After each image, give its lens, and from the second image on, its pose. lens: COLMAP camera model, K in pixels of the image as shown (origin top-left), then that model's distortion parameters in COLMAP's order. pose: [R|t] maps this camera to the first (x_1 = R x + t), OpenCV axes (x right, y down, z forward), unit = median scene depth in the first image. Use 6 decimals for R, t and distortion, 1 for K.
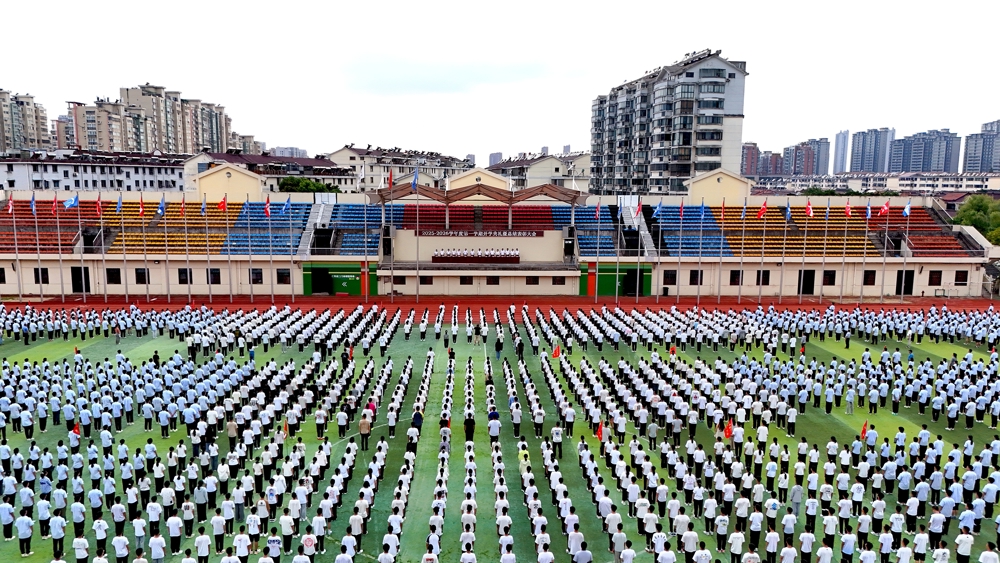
lens RADIAL K [[721.8, 0, 497.8], [0, 721.8, 293.3], [0, 0, 1]] dist [0.092659, -0.090827]
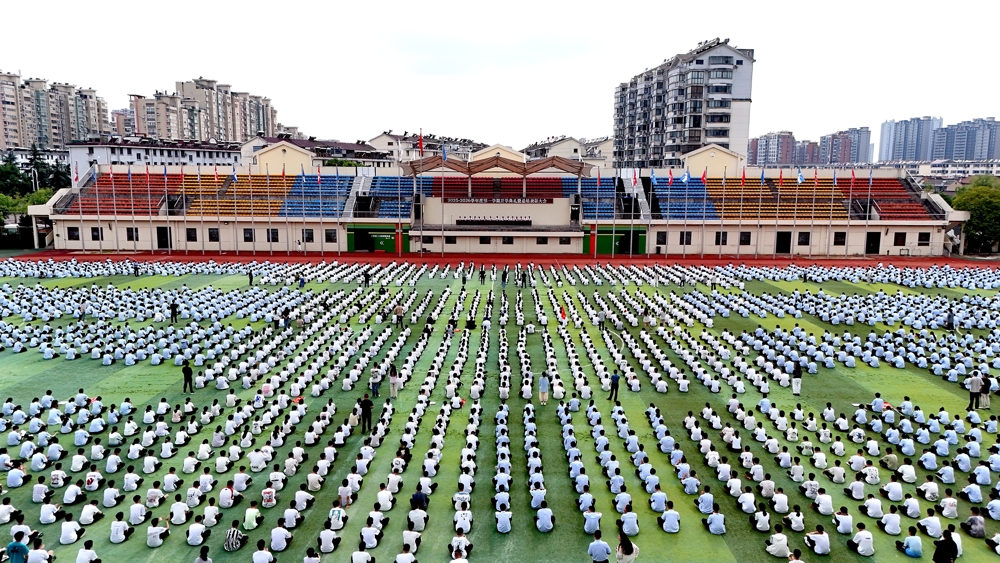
lens RADIAL K [[721.8, 0, 497.8], [0, 721.8, 293.3], [0, 0, 1]] dist [0.092659, -0.090827]
pose [[0.998672, 0.006194, -0.051141, 0.021597], [-0.005699, 0.999936, 0.009823, 0.033007], [0.051198, -0.009519, 0.998643, -0.095286]]
